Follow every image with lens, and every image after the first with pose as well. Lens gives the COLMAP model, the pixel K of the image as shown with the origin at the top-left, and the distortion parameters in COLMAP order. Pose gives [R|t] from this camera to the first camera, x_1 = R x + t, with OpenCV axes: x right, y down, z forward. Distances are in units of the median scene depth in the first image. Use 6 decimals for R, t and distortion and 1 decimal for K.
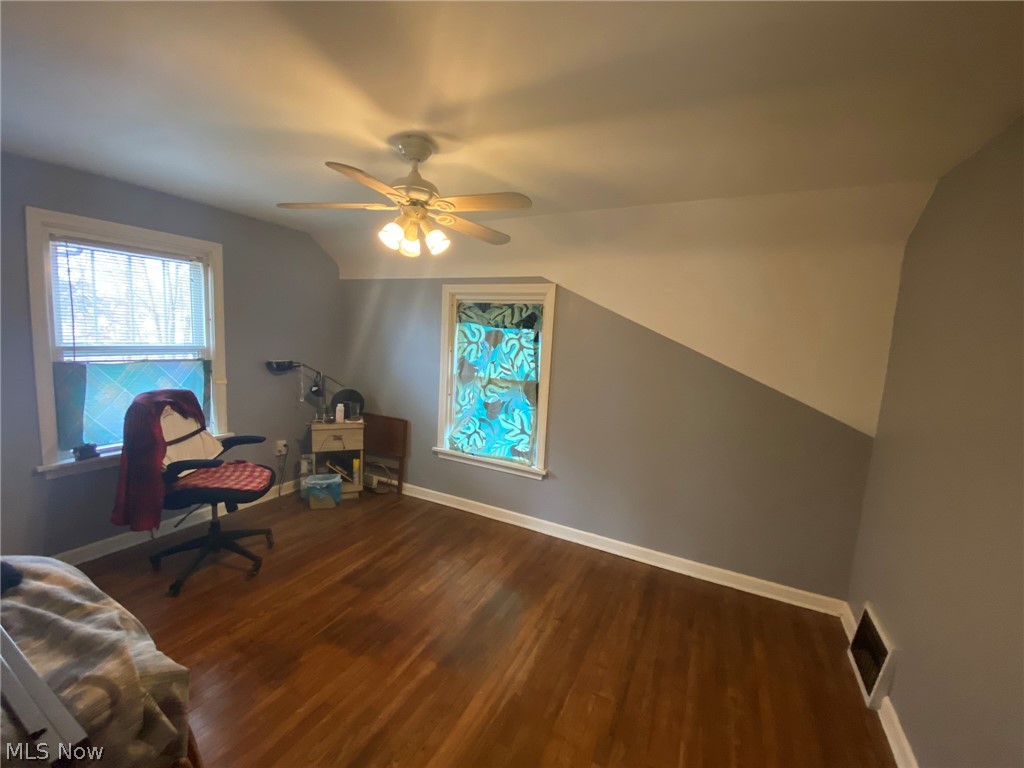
lens RADIAL K [[413.4, 0, 507.4], [0, 413.4, 385.1], [0, 0, 1]] dist [-0.002644, -0.001179]
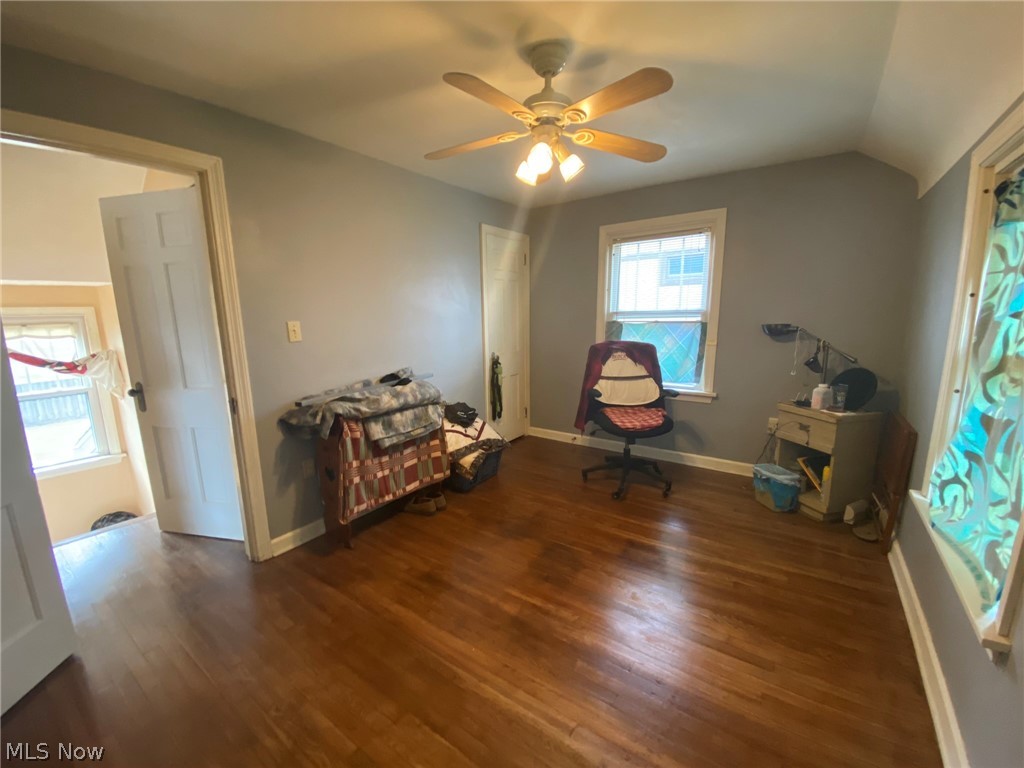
lens RADIAL K [[413.4, 0, 507.3], [0, 413.4, 385.9], [0, 0, 1]] dist [-0.002644, -0.001179]
pose [[-0.143267, 0.125600, -0.981682, 0.447143], [-0.108831, 0.983899, 0.141767, 0.007363], [0.983682, 0.127148, -0.127292, 0.647647]]
